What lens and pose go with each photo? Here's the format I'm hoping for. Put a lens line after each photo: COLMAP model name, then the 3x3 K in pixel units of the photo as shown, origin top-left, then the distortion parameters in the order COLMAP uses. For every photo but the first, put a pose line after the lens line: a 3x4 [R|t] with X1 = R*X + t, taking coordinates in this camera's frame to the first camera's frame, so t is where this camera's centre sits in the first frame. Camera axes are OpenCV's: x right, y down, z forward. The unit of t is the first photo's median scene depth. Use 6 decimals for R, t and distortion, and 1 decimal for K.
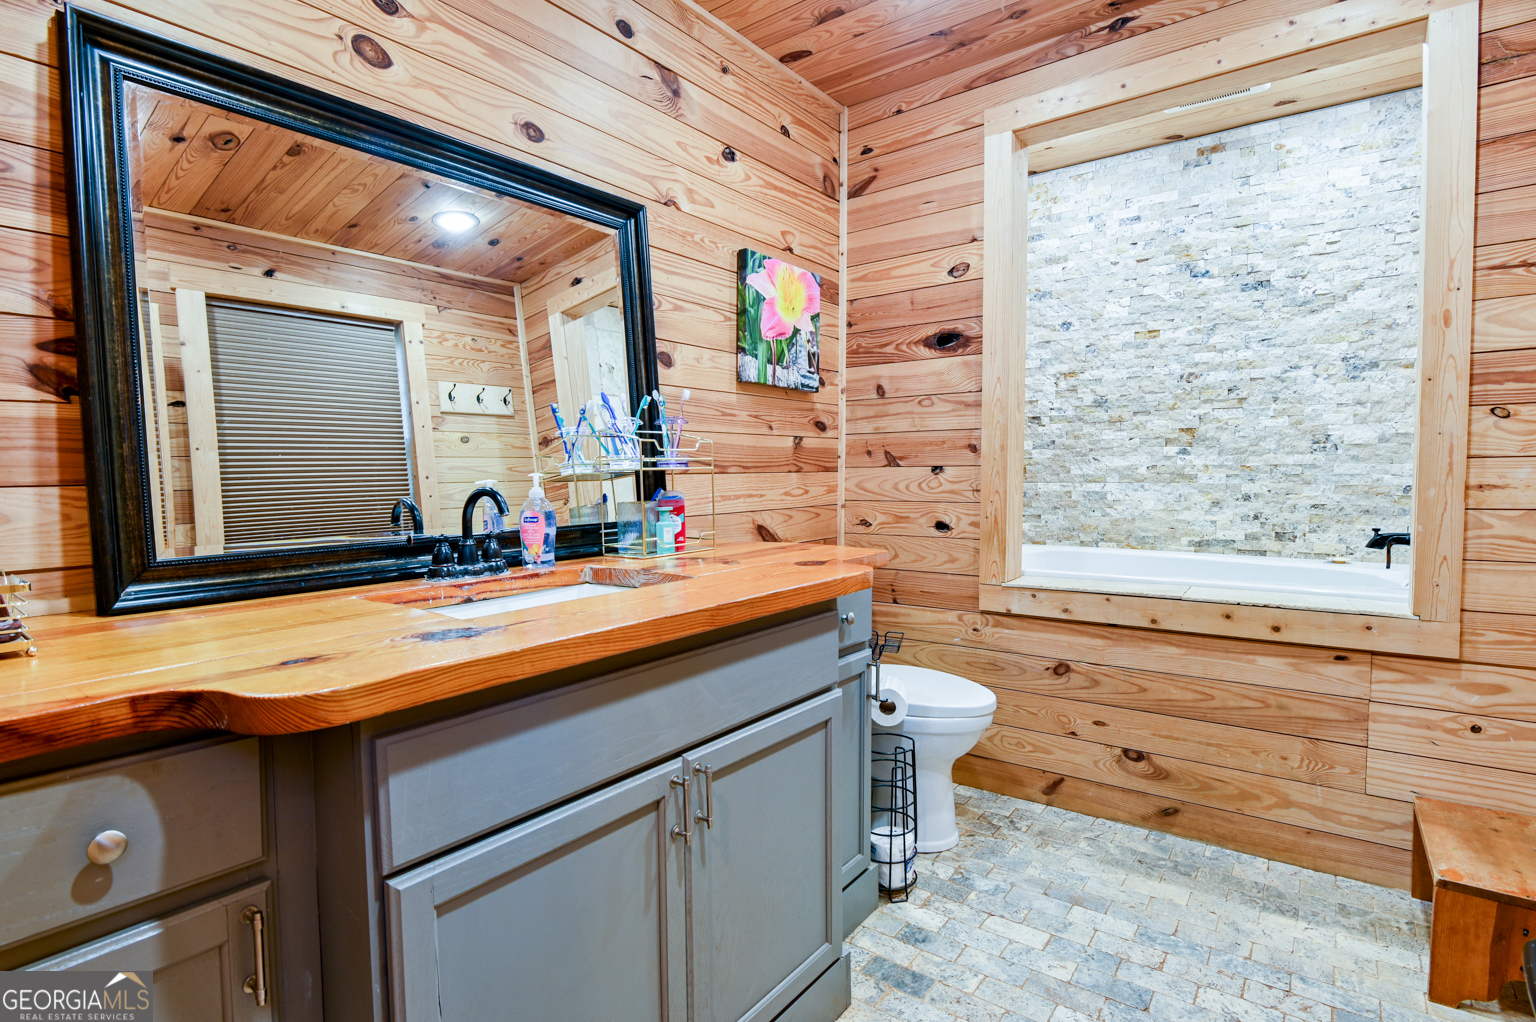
lens RADIAL K [[752.2, 0, 768.1], [0, 752.2, 512.6], [0, 0, 1]] dist [-0.021249, 0.000957]
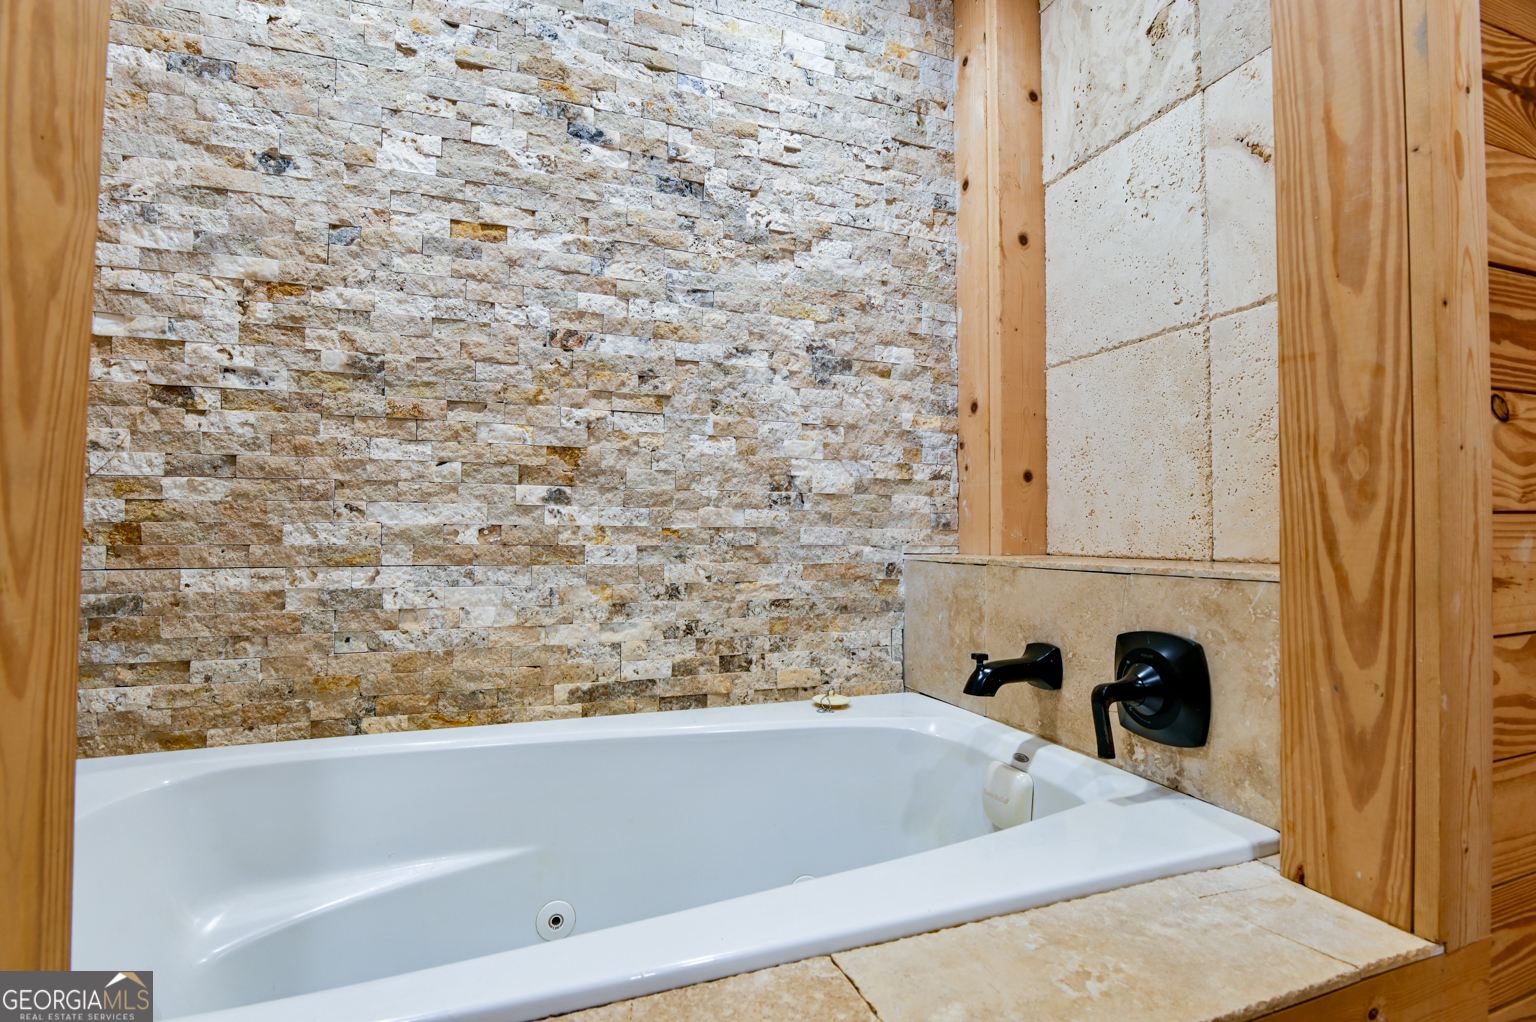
lens RADIAL K [[752.2, 0, 768.1], [0, 752.2, 508.5], [0, 0, 1]] dist [-0.021249, 0.000957]
pose [[0.530827, 0.035833, 0.846722, 0.248536], [0.040846, 0.996863, -0.067793, -0.040197], [-0.846495, 0.070572, 0.527698, 0.687529]]
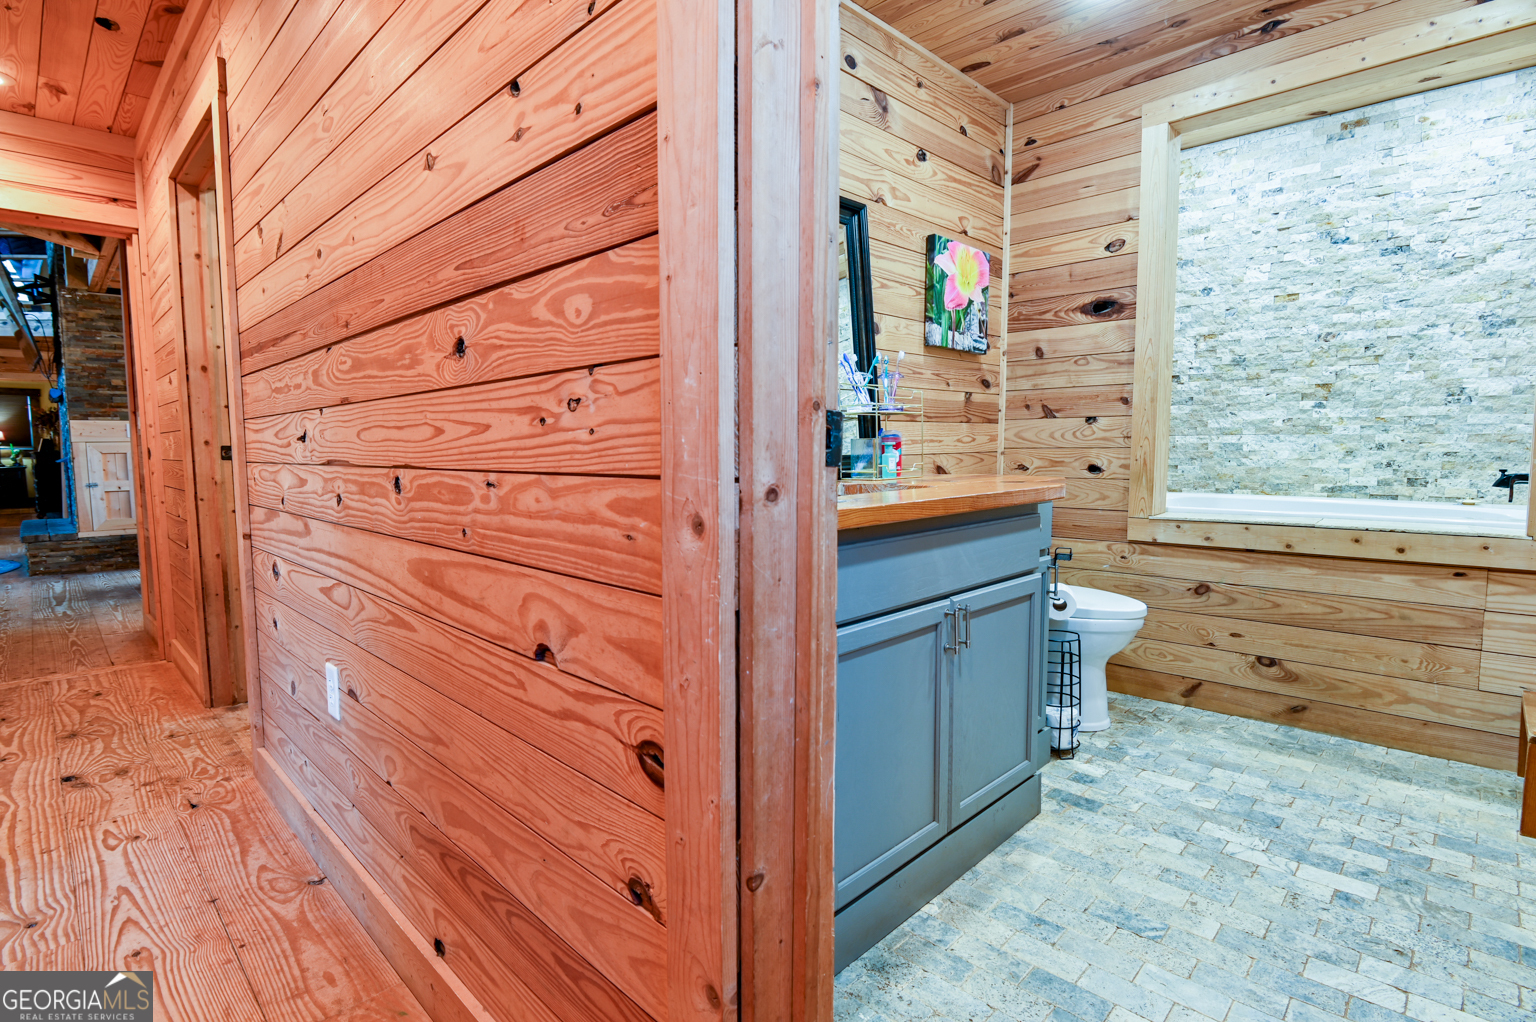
lens RADIAL K [[752.2, 0, 769.0], [0, 752.2, 512.1], [0, 0, 1]] dist [-0.021249, 0.000957]
pose [[0.992196, 0.010016, -0.124287, -0.111975], [-0.005474, 0.999307, 0.036830, 0.041178], [0.124570, -0.035862, 0.991563, -0.194564]]
